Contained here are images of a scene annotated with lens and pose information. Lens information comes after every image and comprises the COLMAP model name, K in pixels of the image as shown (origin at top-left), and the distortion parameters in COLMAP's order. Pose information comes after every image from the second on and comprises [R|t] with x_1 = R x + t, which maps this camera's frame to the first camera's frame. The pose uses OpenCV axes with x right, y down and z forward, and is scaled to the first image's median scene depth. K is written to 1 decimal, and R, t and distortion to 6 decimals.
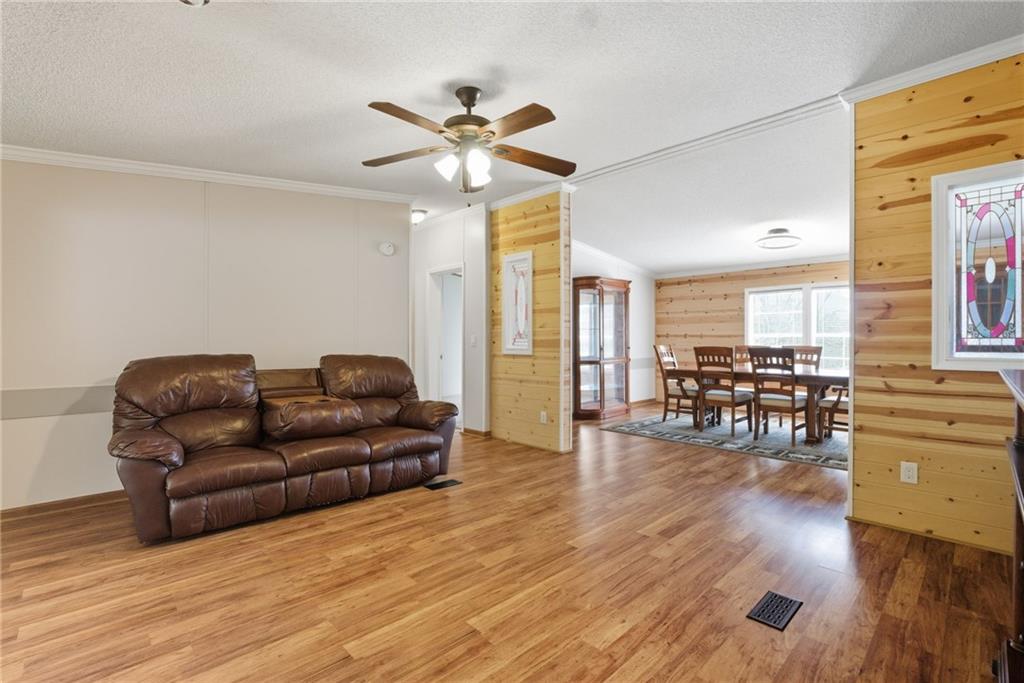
lens RADIAL K [[468.7, 0, 512.0], [0, 468.7, 341.5], [0, 0, 1]] dist [-0.007396, 0.000321]
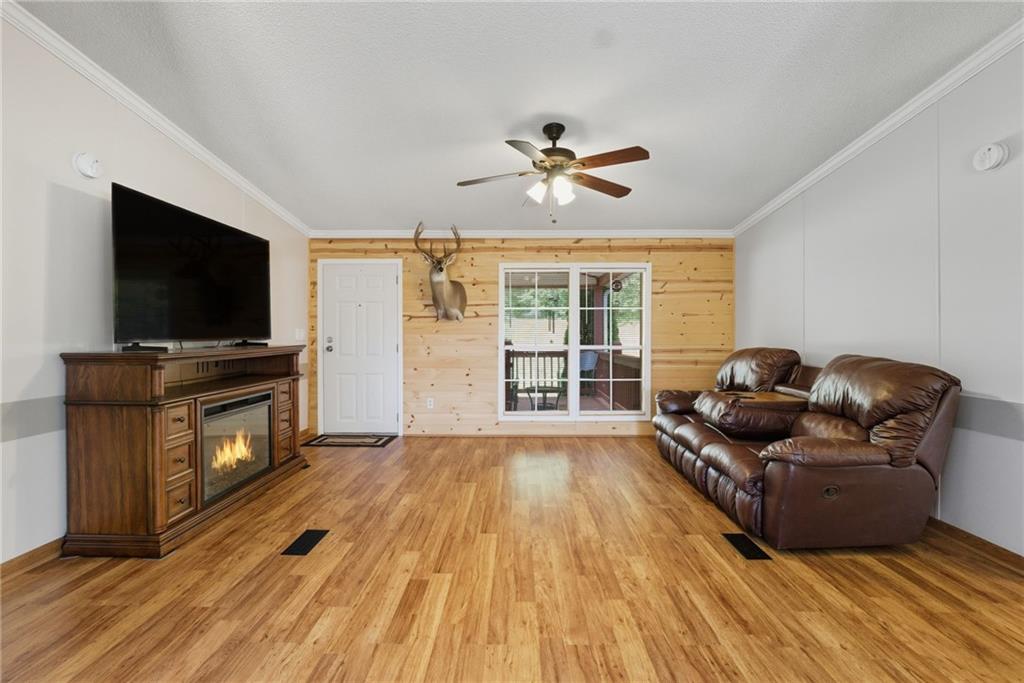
lens RADIAL K [[445.1, 0, 516.2], [0, 445.1, 341.5], [0, 0, 1]] dist [-0.013070, 0.000158]
pose [[-0.702300, 0.004466, -0.711867, 0.816547], [-0.005129, 0.999923, 0.011333, 0.000877], [0.711862, 0.011611, -0.702223, 1.805152]]
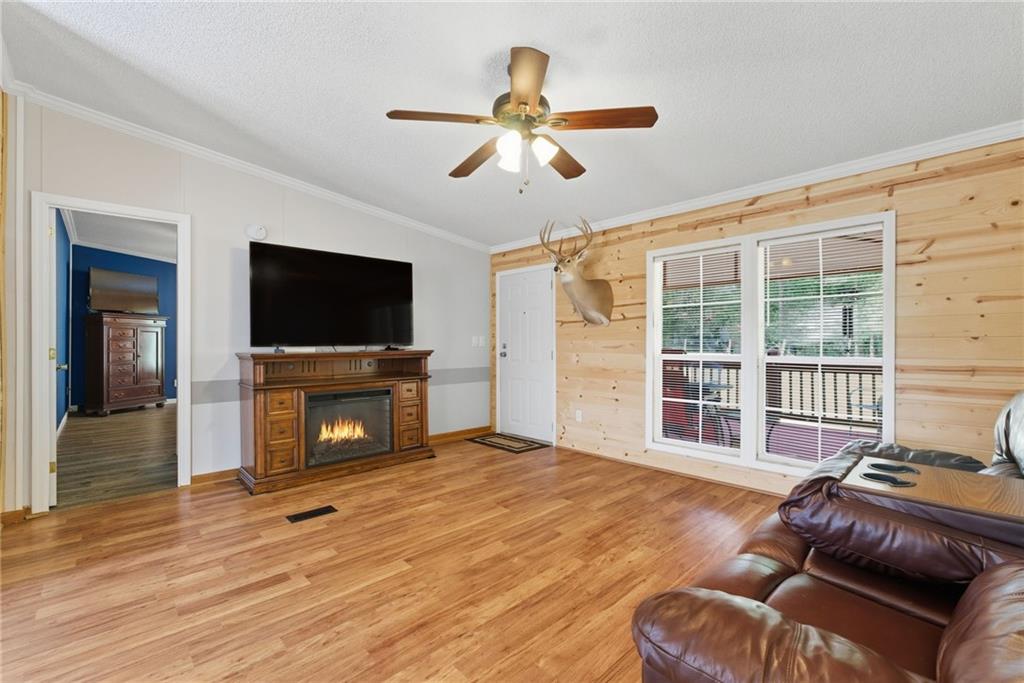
lens RADIAL K [[439.4, 0, 511.0], [0, 439.4, 347.4], [0, 0, 1]] dist [-0.022422, 0.007454]
pose [[-0.999926, -0.004577, 0.011239, -0.086058], [-0.004456, 0.999932, 0.010751, 0.003101], [-0.011287, 0.010700, -0.999879, 1.933423]]
